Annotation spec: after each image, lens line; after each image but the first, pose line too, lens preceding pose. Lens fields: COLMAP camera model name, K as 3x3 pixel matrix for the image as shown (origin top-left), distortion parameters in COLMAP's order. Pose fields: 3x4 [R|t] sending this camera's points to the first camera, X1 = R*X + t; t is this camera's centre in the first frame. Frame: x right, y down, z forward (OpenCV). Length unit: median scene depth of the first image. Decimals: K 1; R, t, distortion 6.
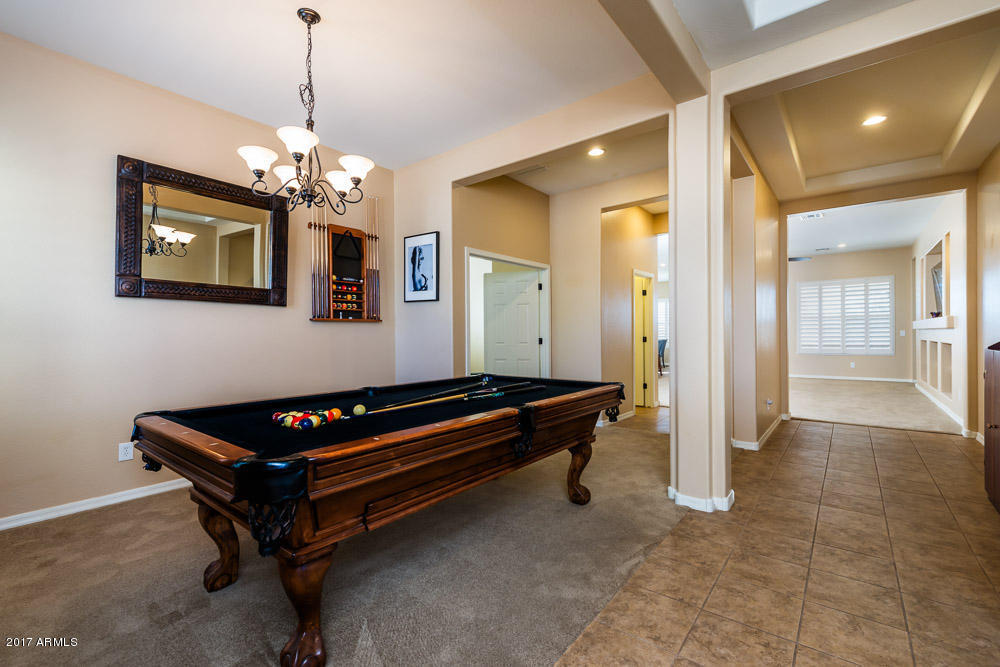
lens RADIAL K [[437.0, 0, 496.6], [0, 437.0, 335.4], [0, 0, 1]] dist [0.003048, 0.000222]
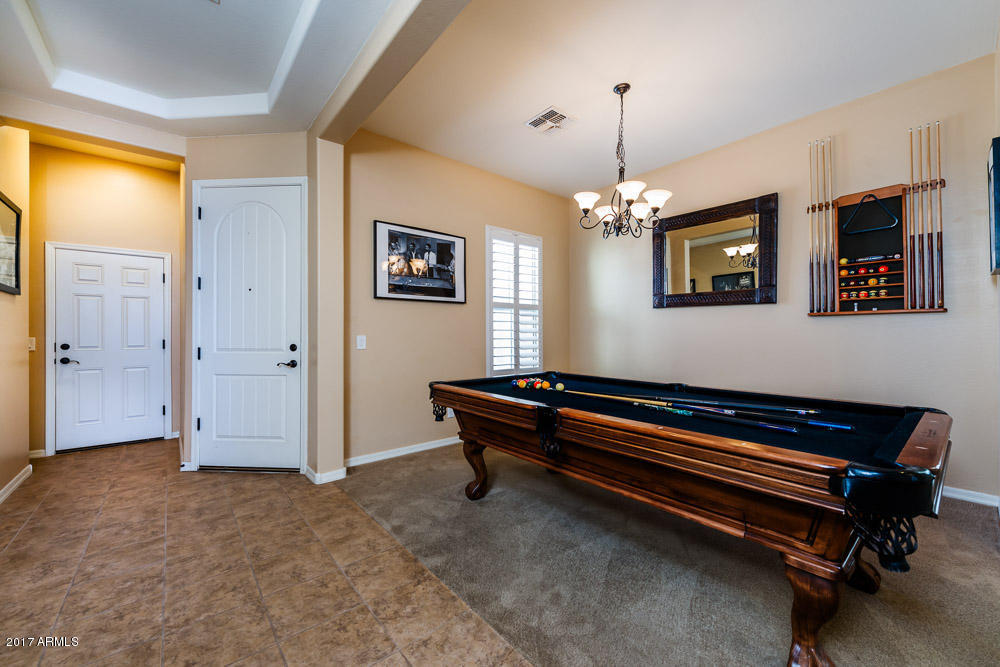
lens RADIAL K [[392.5, 0, 512.0], [0, 392.5, 333.8], [0, 0, 1]] dist [0.000283, -0.000379]
pose [[-0.181163, 0.011585, -0.983385, 0.480100], [0.002752, 0.999933, 0.011273, -0.007559], [0.983449, -0.000664, -0.181183, 0.543419]]
